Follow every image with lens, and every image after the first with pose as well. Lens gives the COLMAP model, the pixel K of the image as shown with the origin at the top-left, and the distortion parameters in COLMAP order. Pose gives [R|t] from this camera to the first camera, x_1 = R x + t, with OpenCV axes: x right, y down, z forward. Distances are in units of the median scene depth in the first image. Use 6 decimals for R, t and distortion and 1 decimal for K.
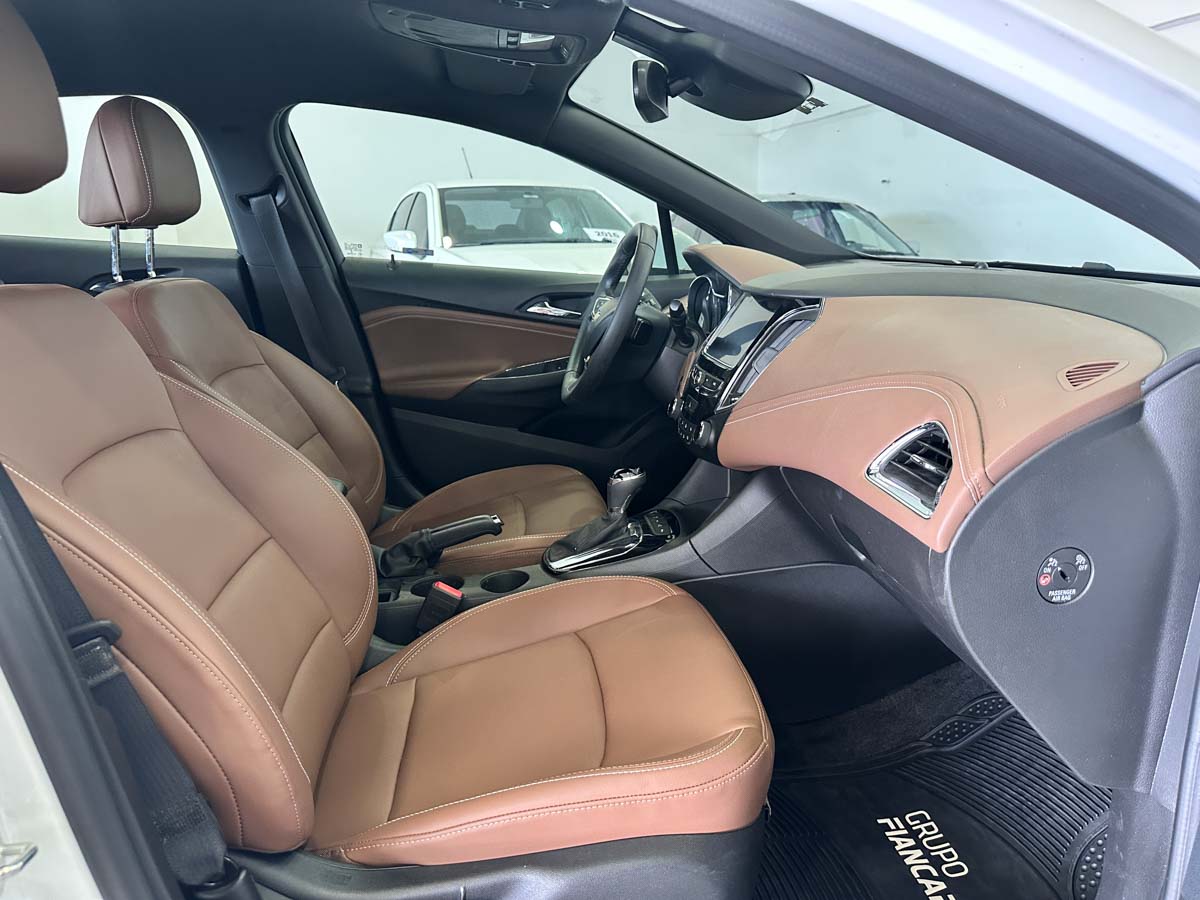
lens RADIAL K [[862.5, 0, 578.7], [0, 862.5, 453.0], [0, 0, 1]] dist [0.048661, -0.068984]
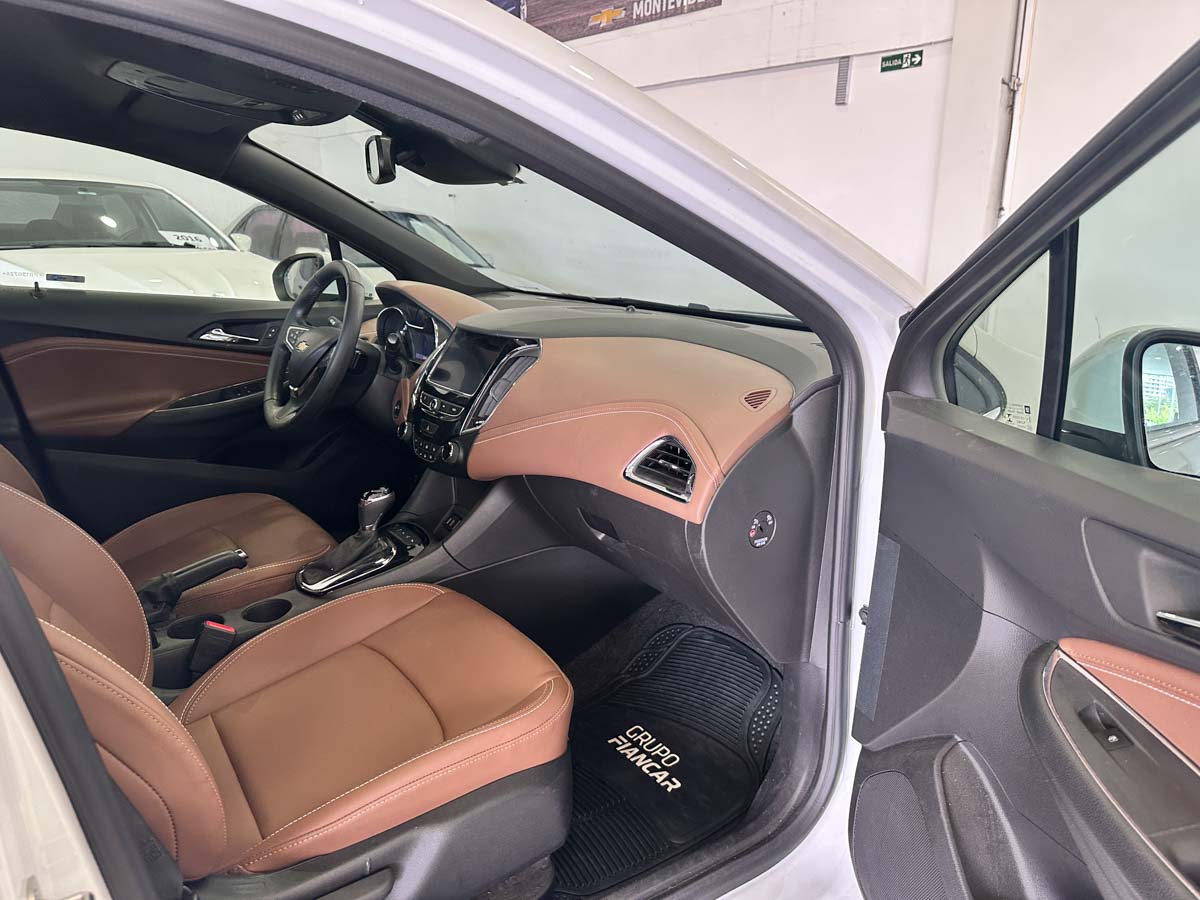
lens RADIAL K [[862.5, 0, 604.9], [0, 862.5, 440.2], [0, 0, 1]] dist [0.048661, -0.068984]
pose [[0.871614, -0.079088, 0.483770, -0.226283], [0.085964, 0.996266, 0.007989, -0.029135], [-0.482596, 0.034624, 0.875158, -0.122681]]
